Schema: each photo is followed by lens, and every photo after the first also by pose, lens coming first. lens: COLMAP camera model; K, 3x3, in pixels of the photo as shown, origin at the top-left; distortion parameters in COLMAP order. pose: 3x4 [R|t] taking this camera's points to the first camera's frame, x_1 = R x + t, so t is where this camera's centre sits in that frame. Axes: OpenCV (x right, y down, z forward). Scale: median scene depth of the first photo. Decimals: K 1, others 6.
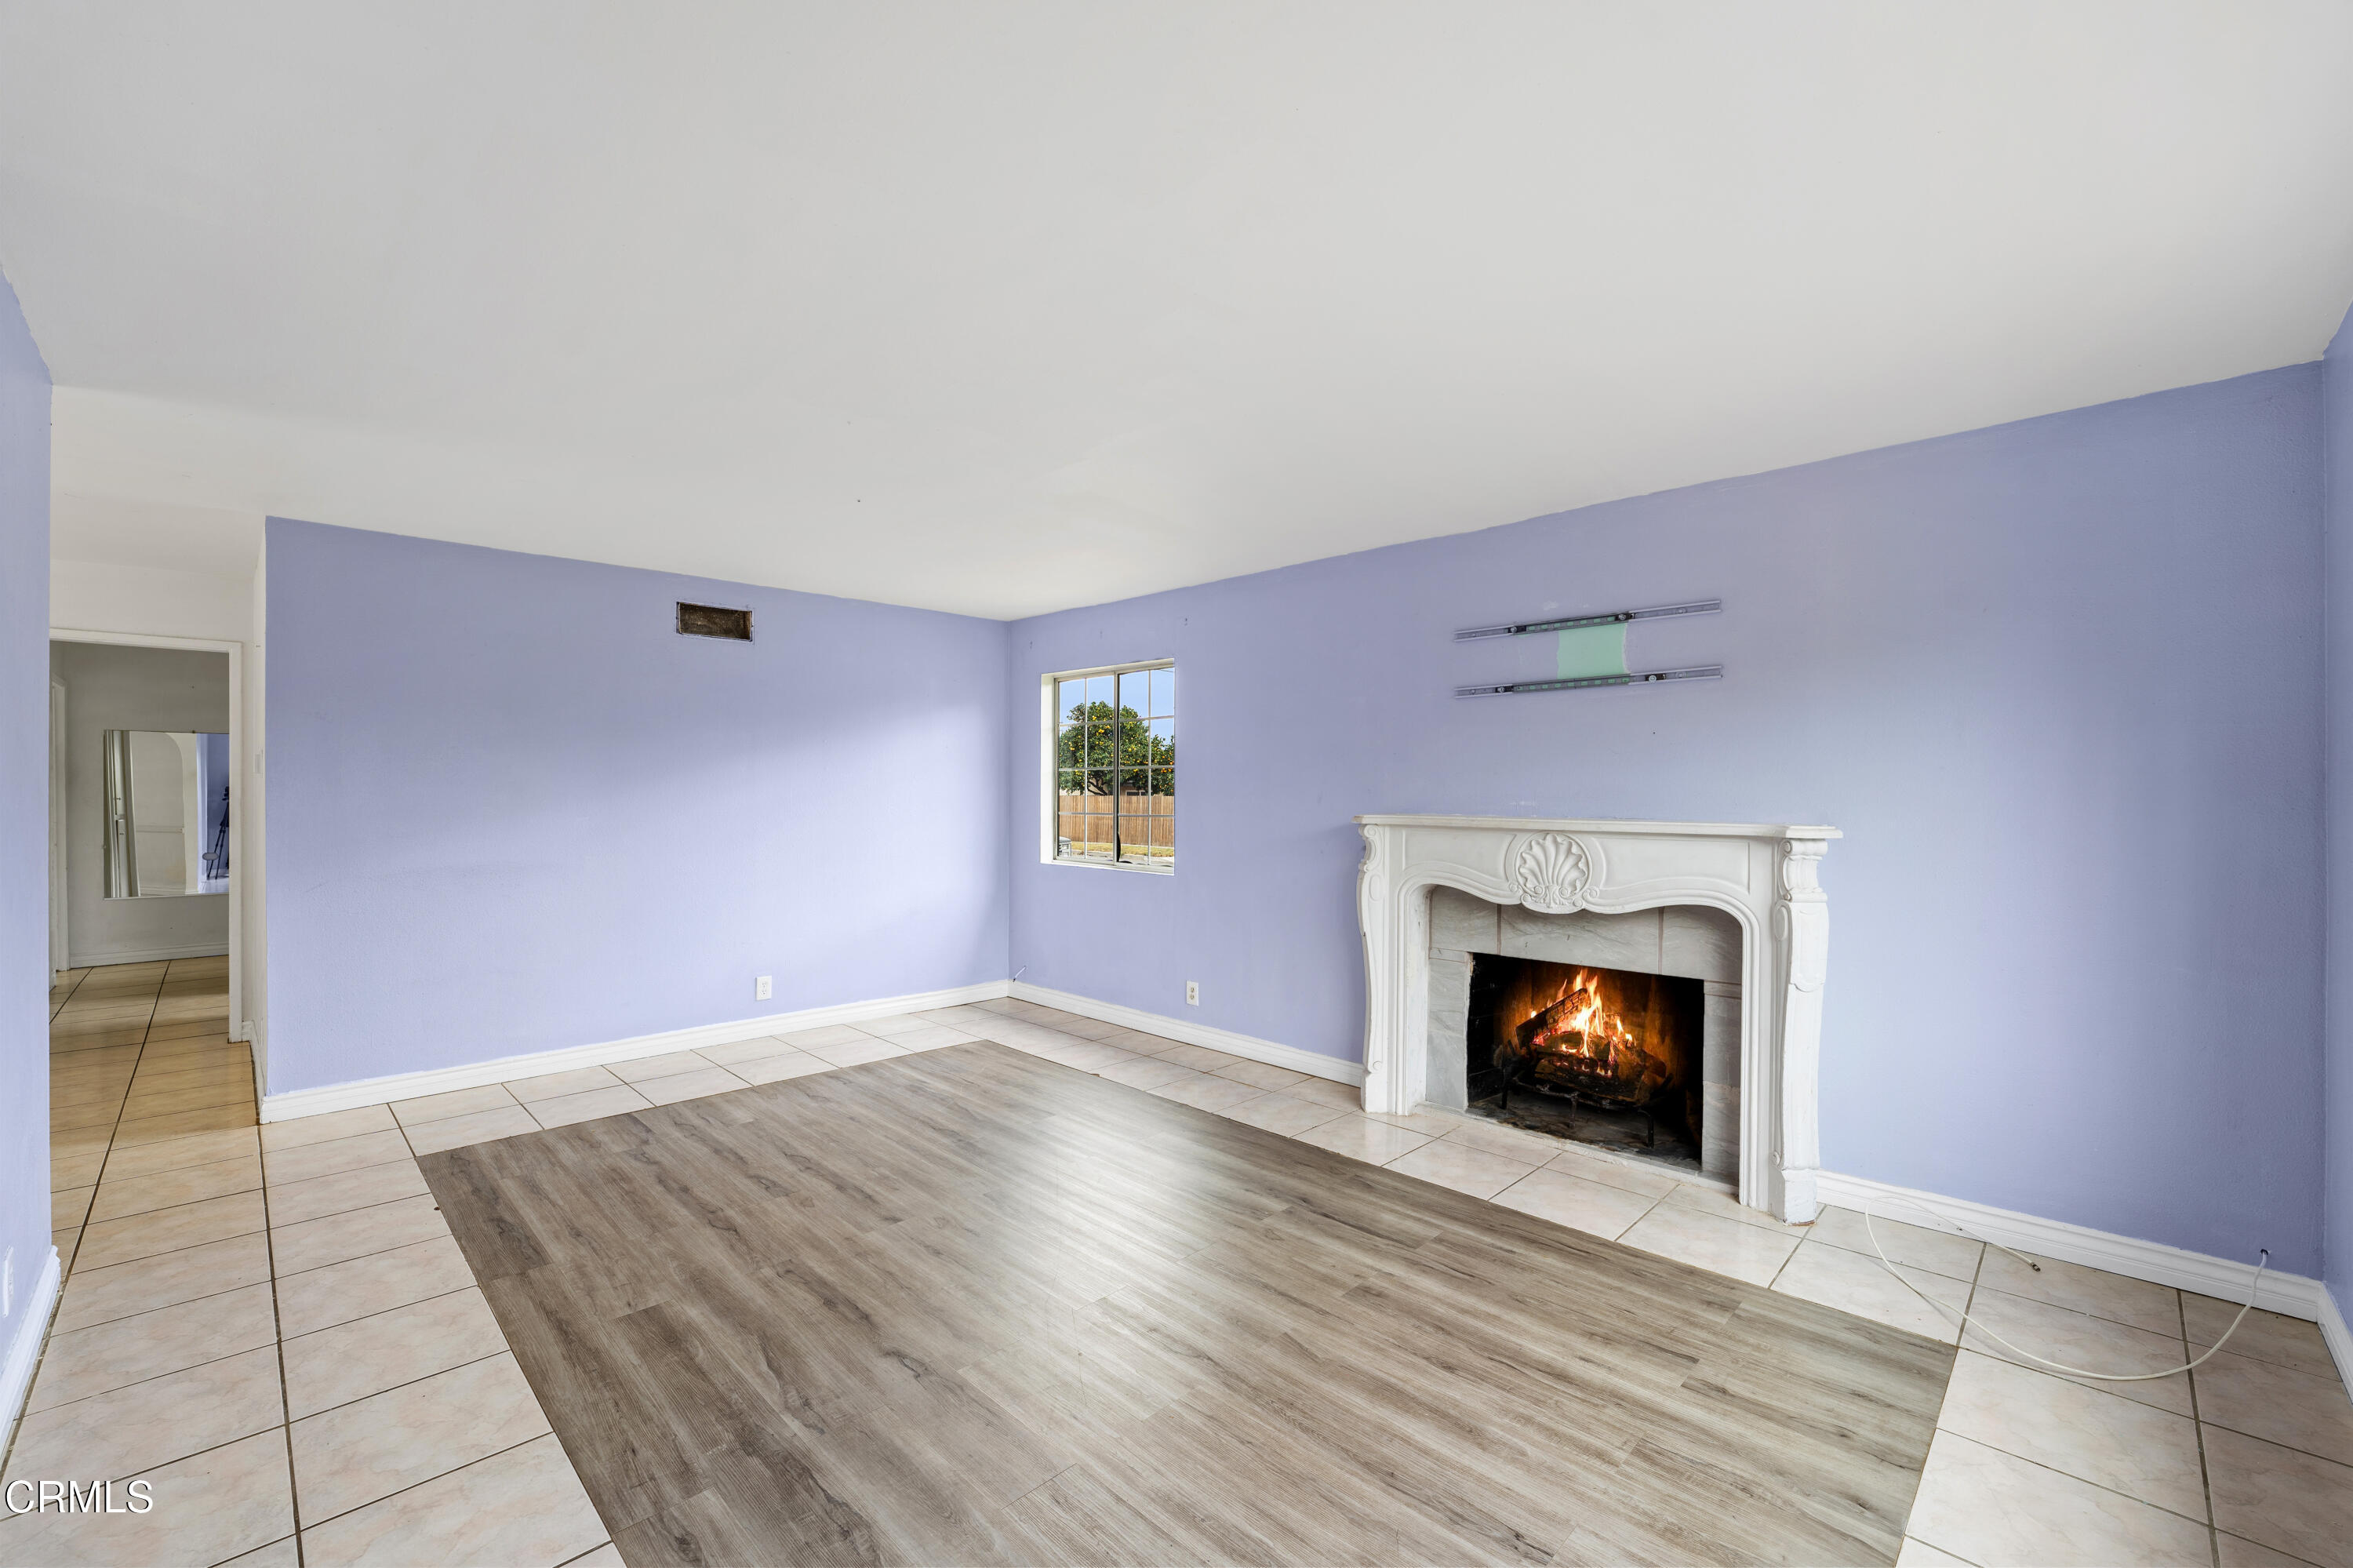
lens RADIAL K [[965.1, 0, 1180.8], [0, 965.1, 779.9], [0, 0, 1]] dist [-0.028464, 0.002840]
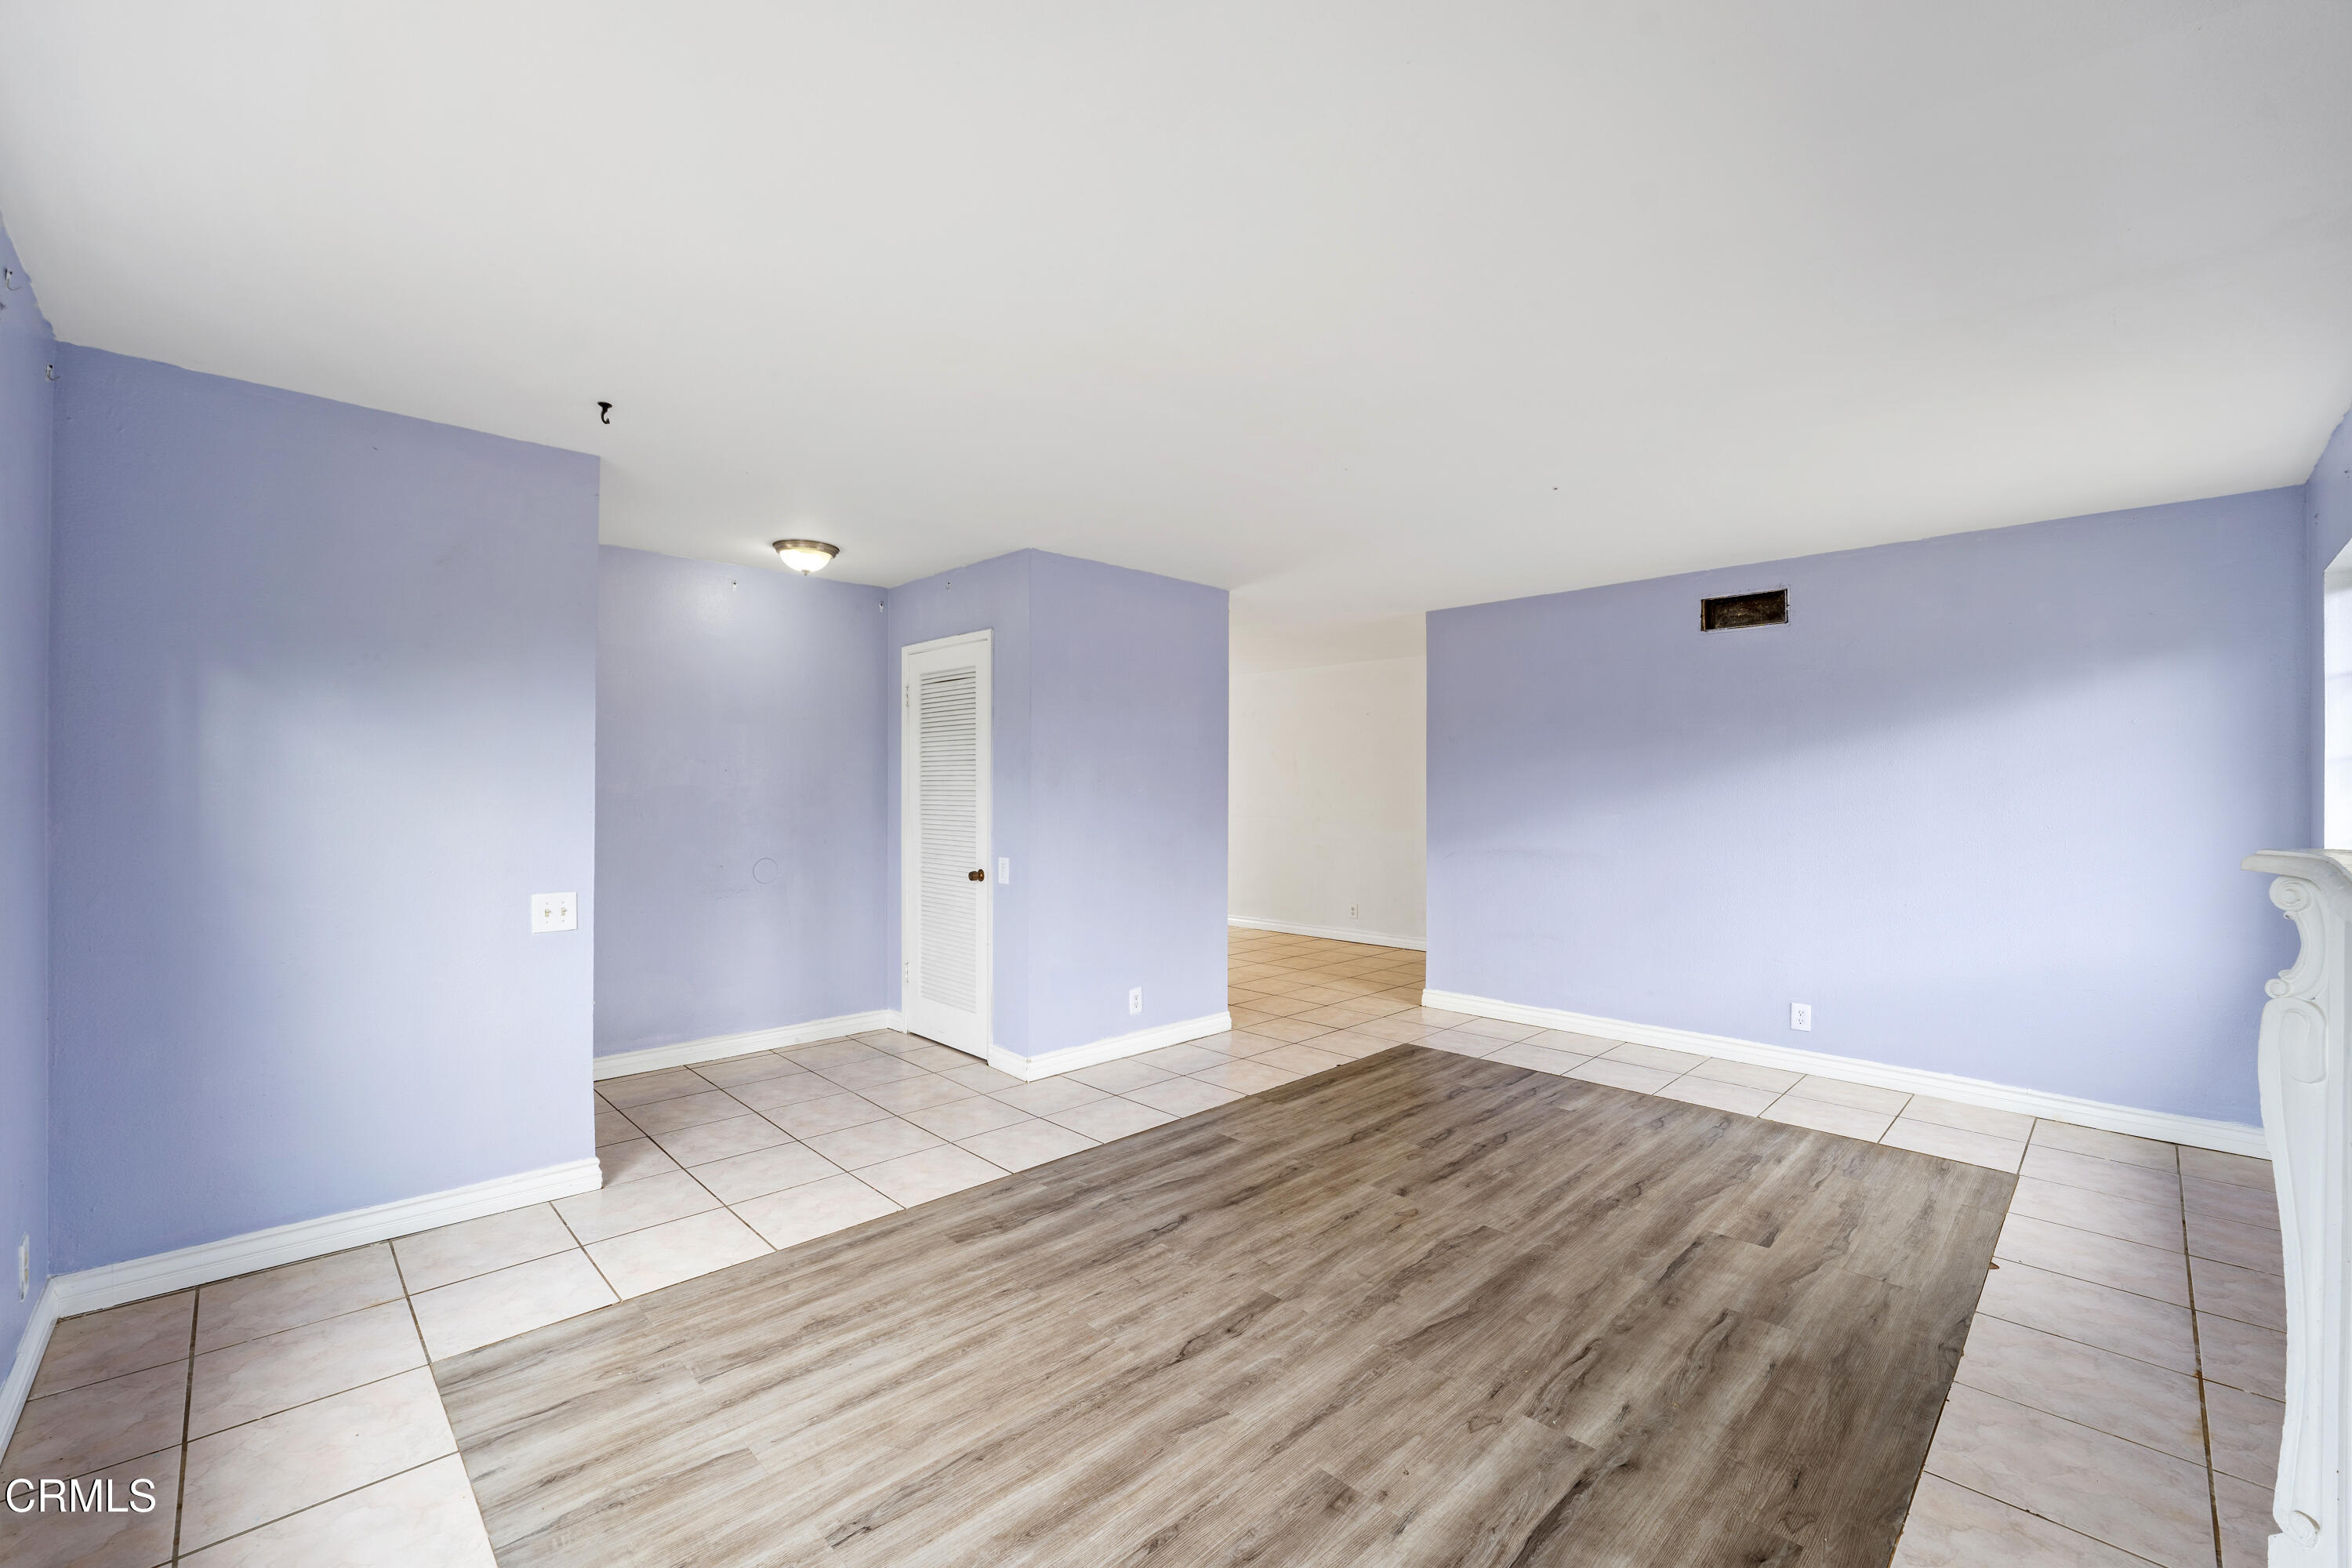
lens RADIAL K [[964.7, 0, 1163.9], [0, 964.7, 788.8], [0, 0, 1]] dist [-0.028464, 0.002840]
pose [[-0.025431, -0.004627, -0.999666, 0.662839], [0.007823, 0.999958, -0.004827, 0.013337], [0.999646, -0.007943, -0.025393, 0.660162]]
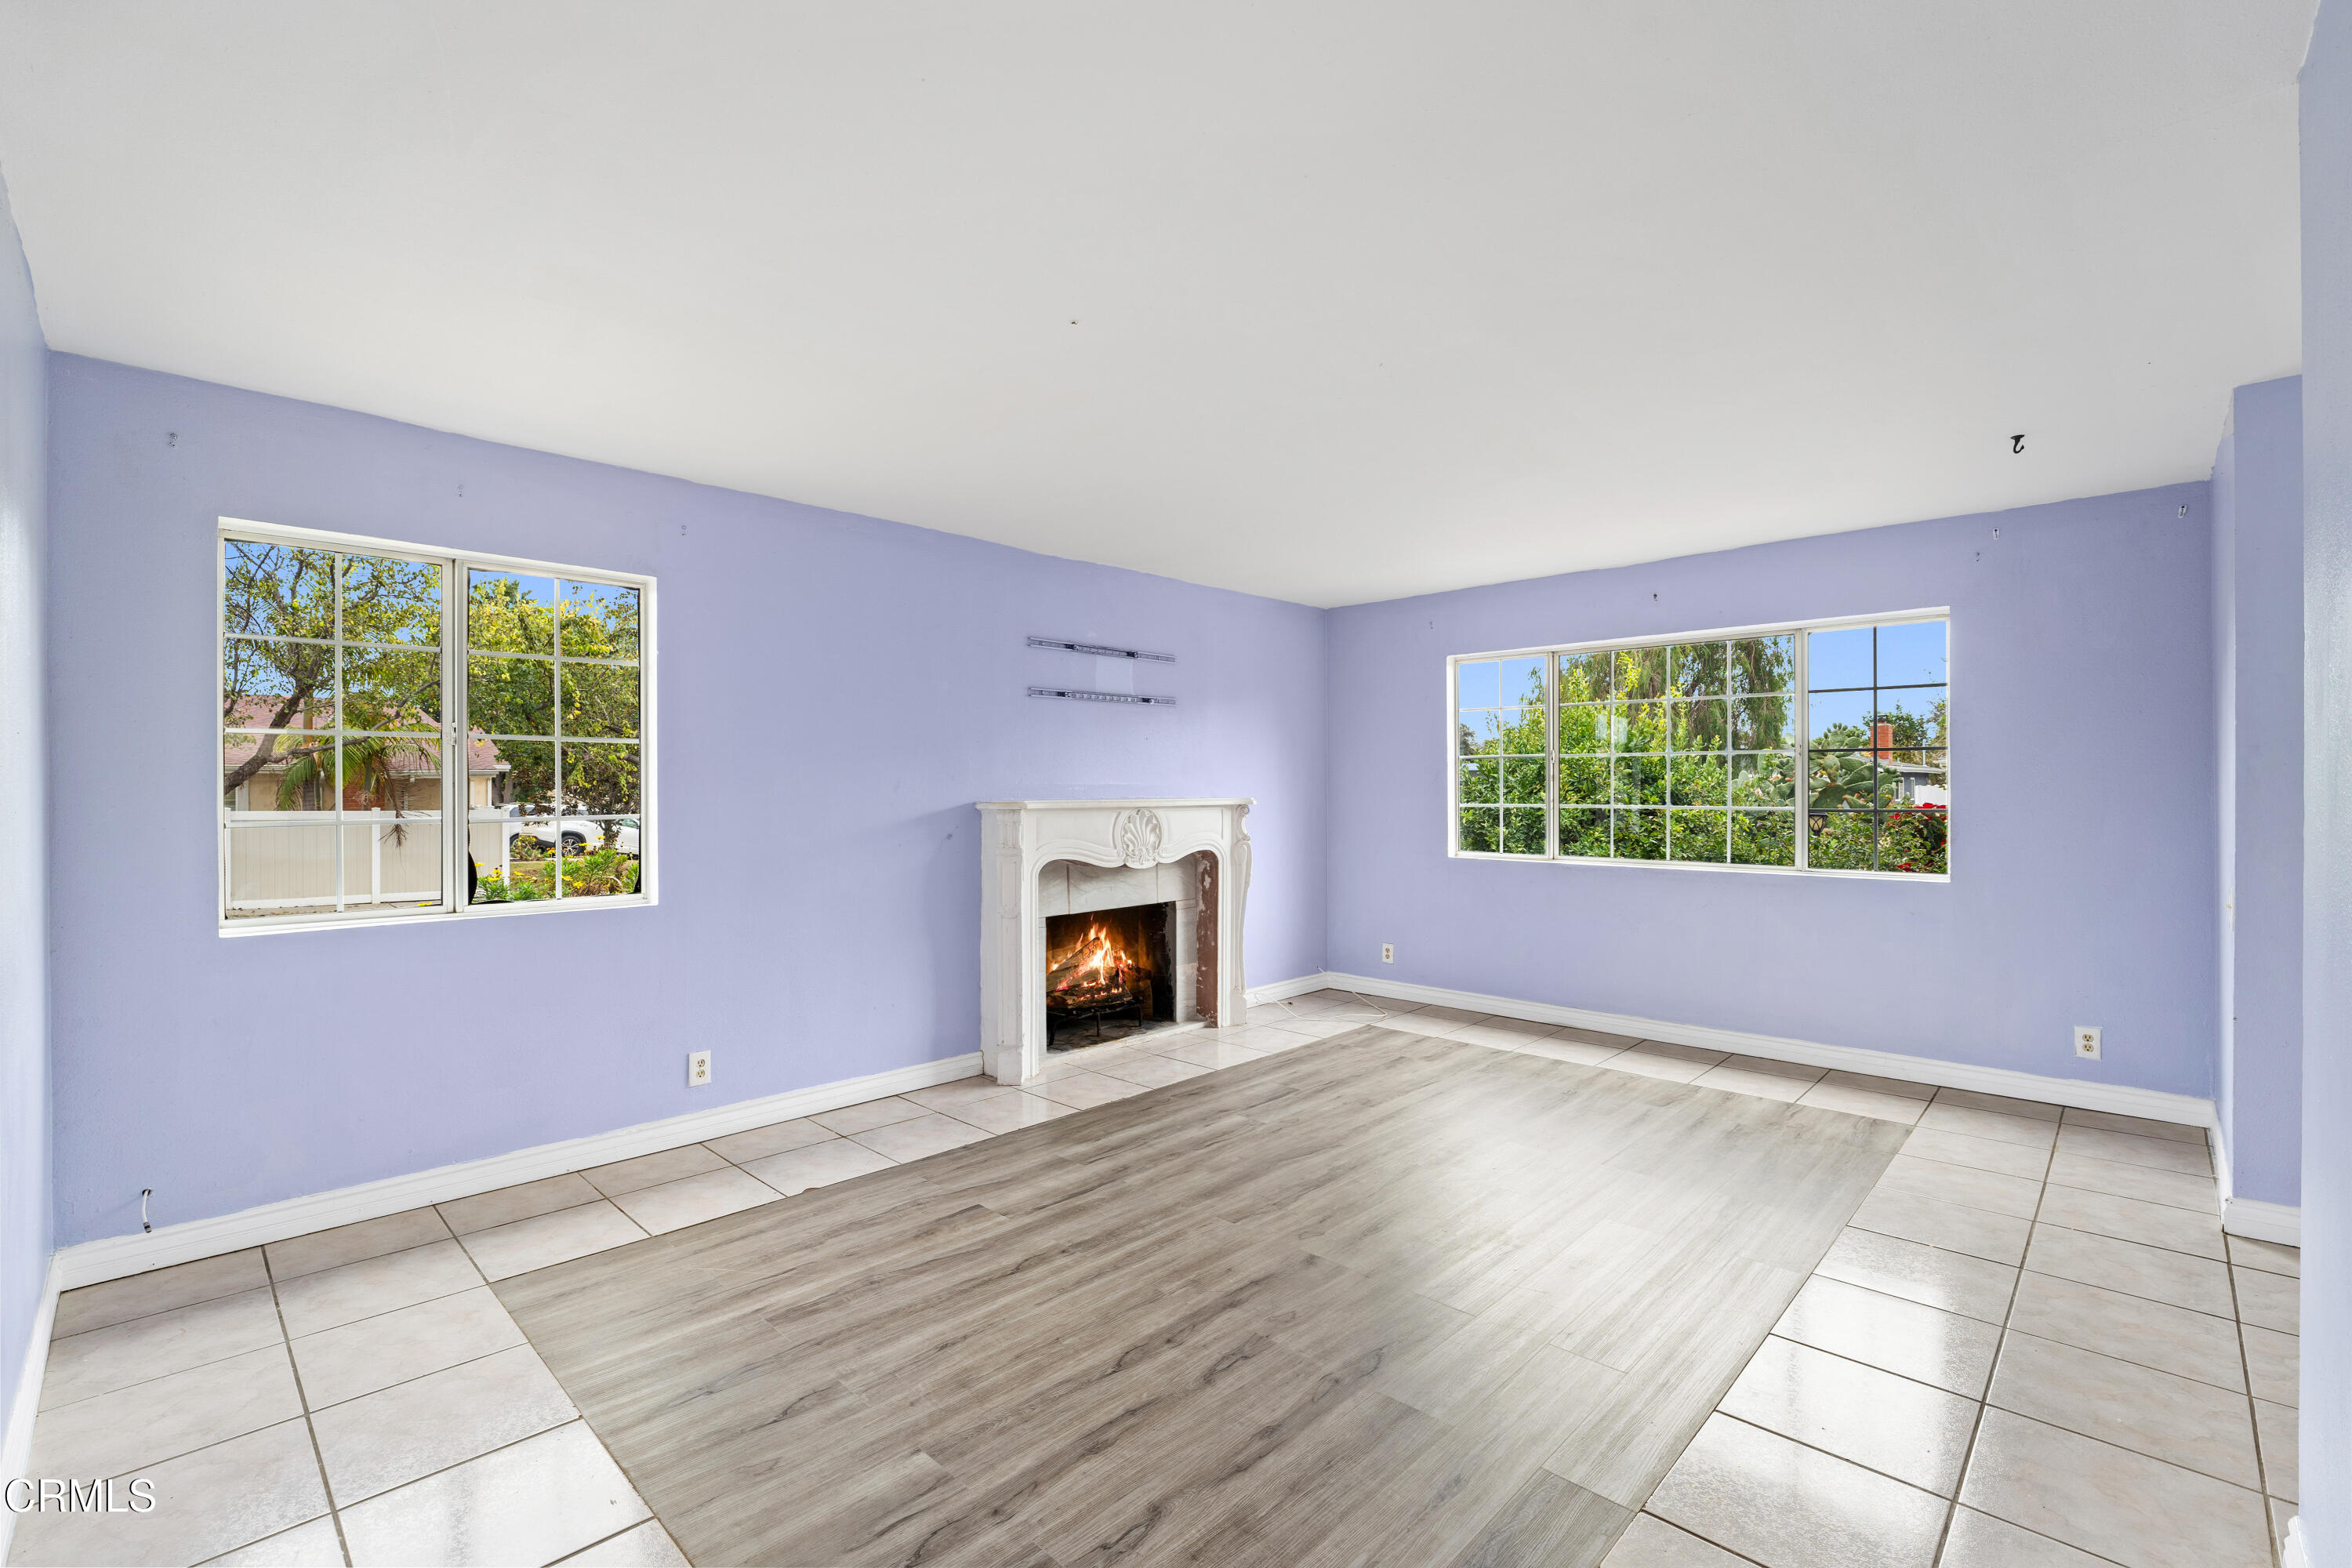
lens RADIAL K [[1024.7, 0, 1164.5], [0, 1024.7, 784.3], [0, 0, 1]] dist [-0.023331, 0.002305]
pose [[-0.002848, 0.000450, 0.999996, -1.066263], [-0.008362, 0.999965, -0.000474, 0.020737], [-0.999961, -0.008363, -0.002844, 0.983535]]
